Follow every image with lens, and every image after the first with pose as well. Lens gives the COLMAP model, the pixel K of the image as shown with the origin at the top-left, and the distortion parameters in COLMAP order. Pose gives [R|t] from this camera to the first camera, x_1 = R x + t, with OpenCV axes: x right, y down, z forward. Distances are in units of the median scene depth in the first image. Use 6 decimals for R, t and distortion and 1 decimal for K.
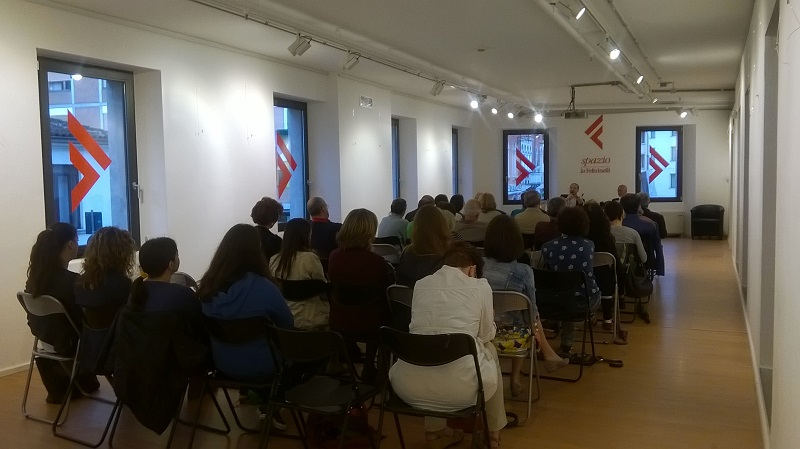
lens RADIAL K [[657.2, 0, 400.0], [0, 657.2, 224.5], [0, 0, 1]] dist [0.101389, -0.317755]
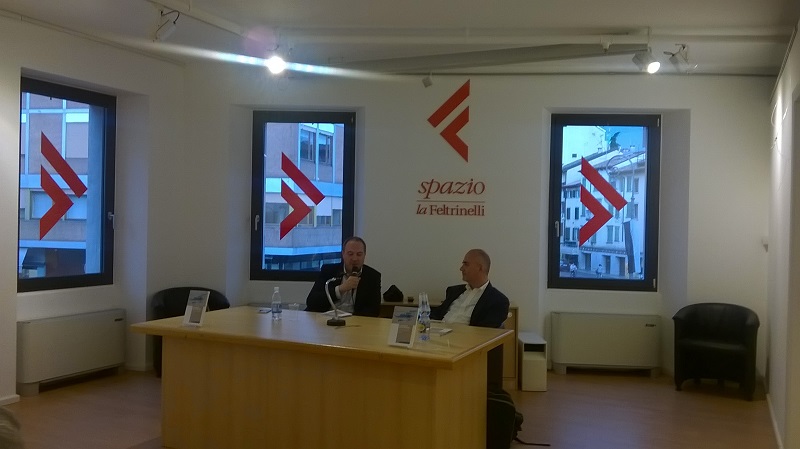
lens RADIAL K [[662.2, 0, 400.0], [0, 662.2, 224.5], [0, 0, 1]] dist [0.109189, -0.256545]
pose [[0.999048, 0.039971, -0.017463, 0.295368], [-0.040972, 0.997277, -0.061317, -0.048818], [0.014965, 0.061974, 0.997966, 0.625571]]
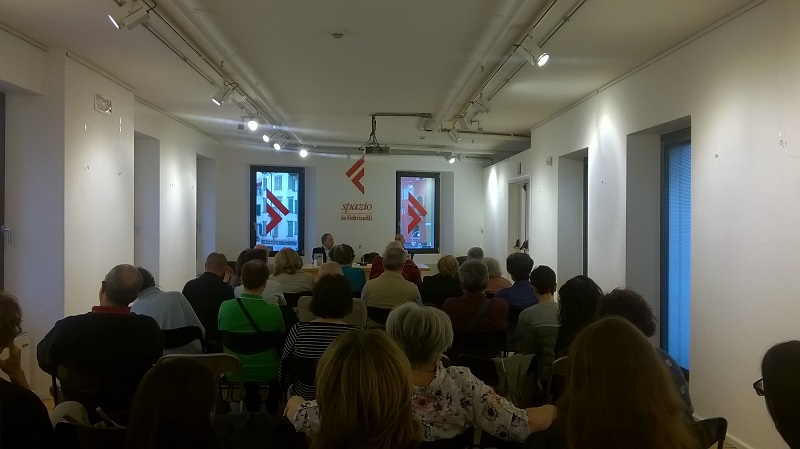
lens RADIAL K [[657.2, 0, 400.0], [0, 657.2, 224.5], [0, 0, 1]] dist [0.101389, -0.317755]
pose [[0.882681, 0.019341, 0.469575, -0.069932], [0.011465, 0.997969, -0.062656, -0.018869], [-0.469833, 0.060688, 0.880667, 0.222884]]
